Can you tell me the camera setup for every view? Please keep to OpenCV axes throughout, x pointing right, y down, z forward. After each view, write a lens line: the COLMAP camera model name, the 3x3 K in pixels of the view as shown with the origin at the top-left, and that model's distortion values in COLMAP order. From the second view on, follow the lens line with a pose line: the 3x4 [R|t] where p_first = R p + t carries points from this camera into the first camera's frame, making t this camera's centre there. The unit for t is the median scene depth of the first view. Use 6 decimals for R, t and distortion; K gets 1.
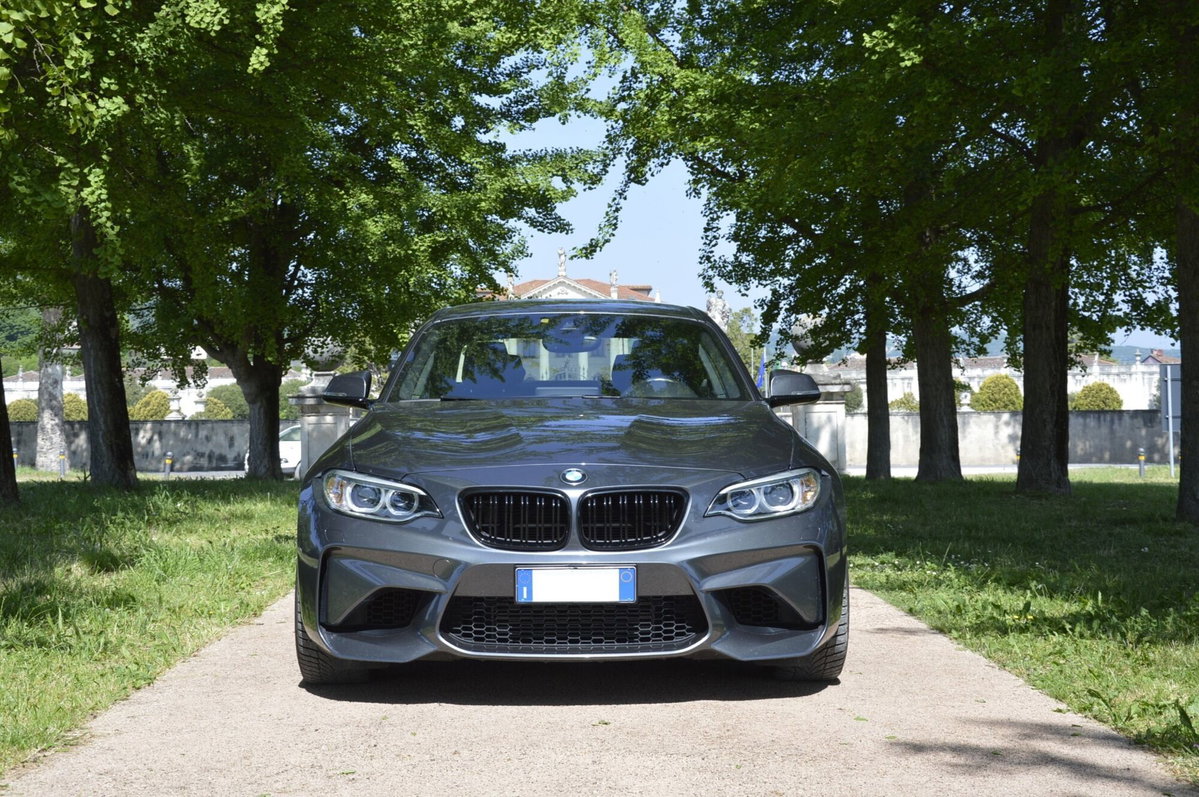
lens RADIAL K [[1833.7, 0, 597.4], [0, 1833.7, 397.2], [0, 0, 1]] dist [0.178652, 0.057379]
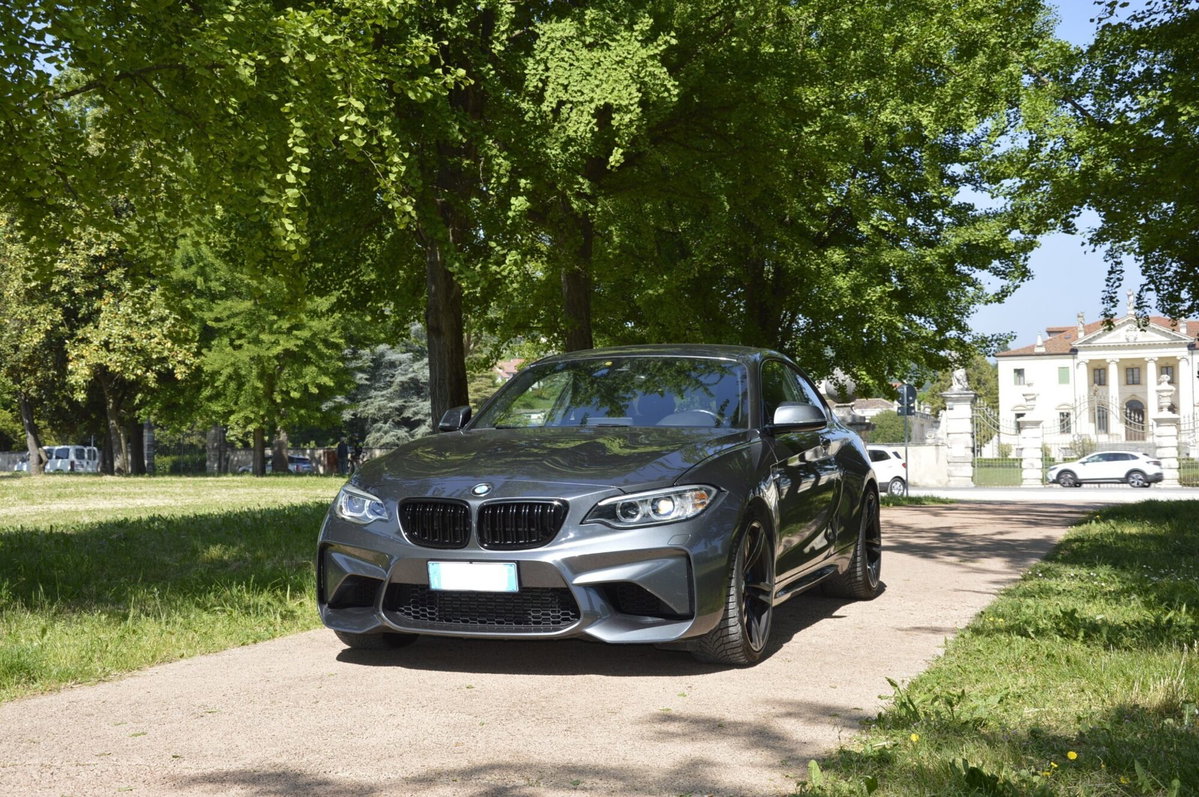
lens RADIAL K [[1550.6, 0, 599.5], [0, 1550.6, 398.5], [0, 0, 1]] dist [0.131188, 0.024479]
pose [[0.937653, -0.010383, -0.347419, 0.100086], [0.004539, 0.999834, -0.017632, -0.000234], [0.347544, 0.014956, 0.937544, 0.006279]]
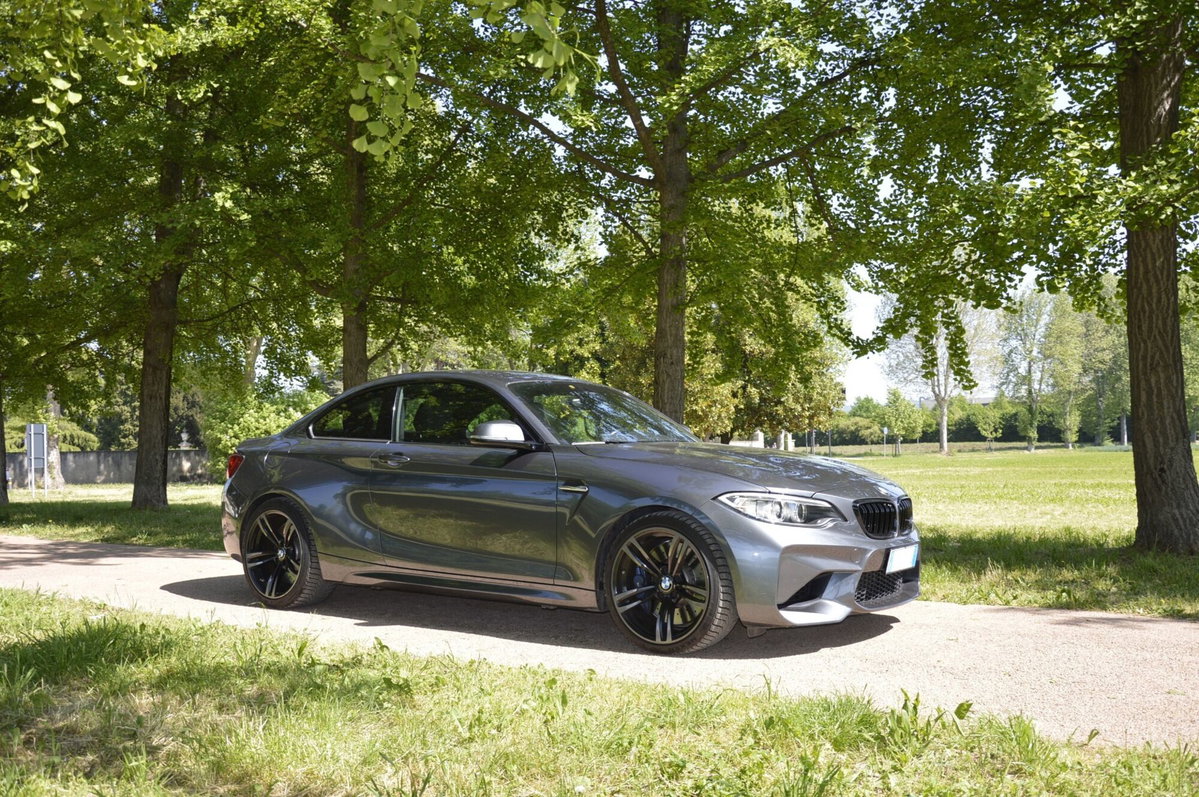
lens RADIAL K [[1122.2, 0, 599.5], [0, 1122.2, 398.5], [0, 0, 1]] dist [-0.050208, 0.006683]
pose [[0.603936, 0.037543, 0.796148, -0.213141], [-0.002898, 0.998987, -0.044910, 0.001852], [-0.797028, 0.024816, 0.603432, 0.141267]]
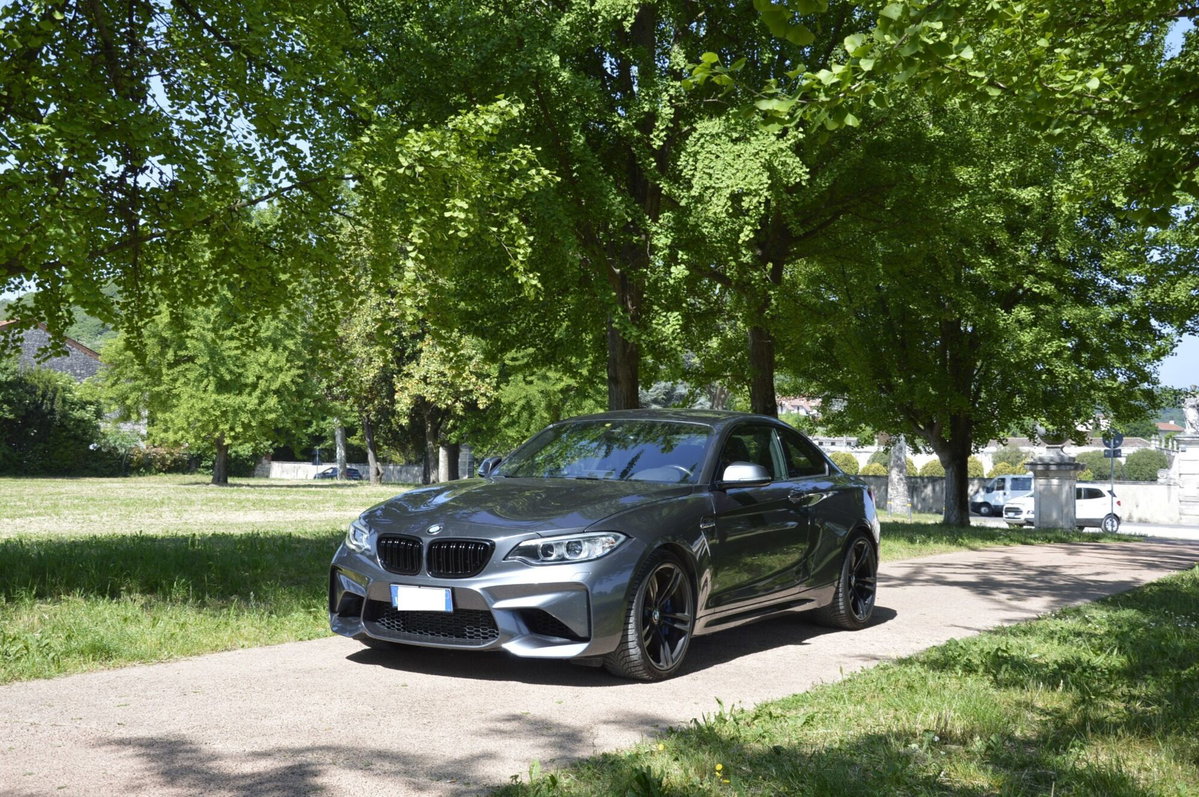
lens RADIAL K [[1371.3, 0, 599.5], [0, 1371.3, 398.5], [0, 0, 1]] dist [-0.015694, 0.253266]
pose [[0.850549, 0.000249, -0.525895, 0.167833], [-0.023088, 0.999053, -0.036868, -0.006718], [0.525388, 0.043500, 0.849750, 0.015951]]
